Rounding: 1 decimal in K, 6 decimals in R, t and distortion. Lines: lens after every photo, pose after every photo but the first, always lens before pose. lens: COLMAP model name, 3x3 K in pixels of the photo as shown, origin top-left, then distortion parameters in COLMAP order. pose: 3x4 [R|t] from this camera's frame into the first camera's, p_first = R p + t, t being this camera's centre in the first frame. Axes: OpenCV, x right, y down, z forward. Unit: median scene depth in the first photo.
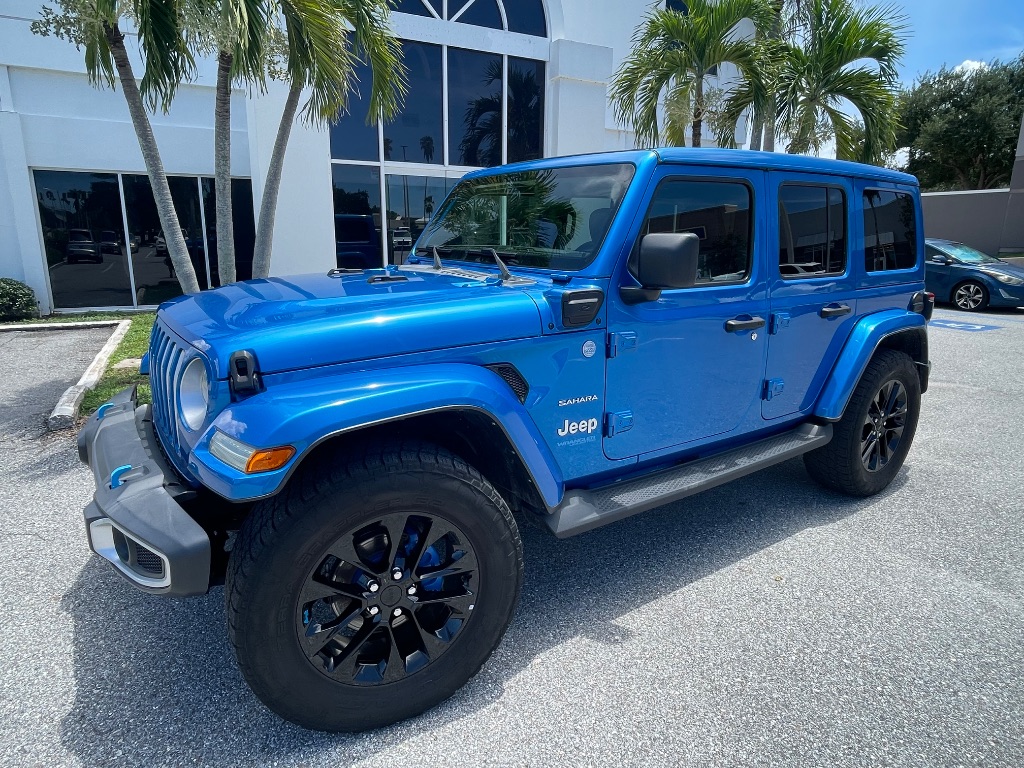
lens RADIAL K [[613.1, 0, 502.2], [0, 613.1, 374.8], [0, 0, 1]] dist [-0.006240, 0.000458]
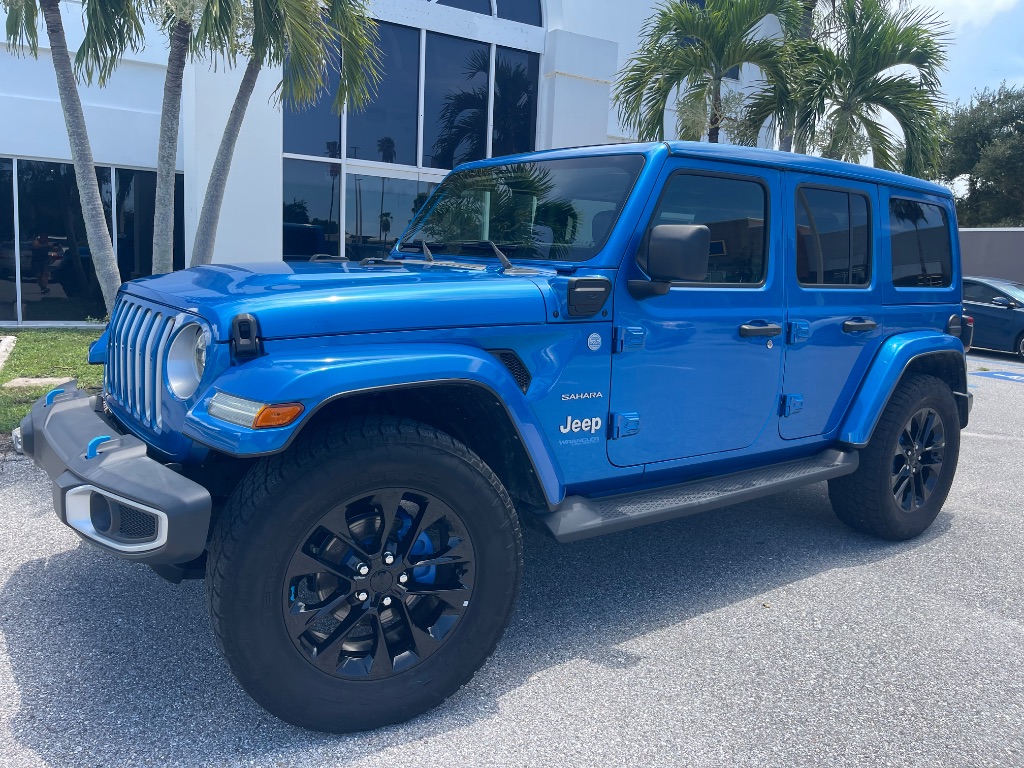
lens RADIAL K [[776.2, 0, 505.4], [0, 776.2, 368.2], [0, 0, 1]] dist [0.063567, -0.086757]
pose [[0.998536, 0.031448, 0.044001, -0.037393], [-0.027285, 0.995365, -0.092217, 0.088962], [-0.046697, 0.090882, 0.994766, -0.147070]]
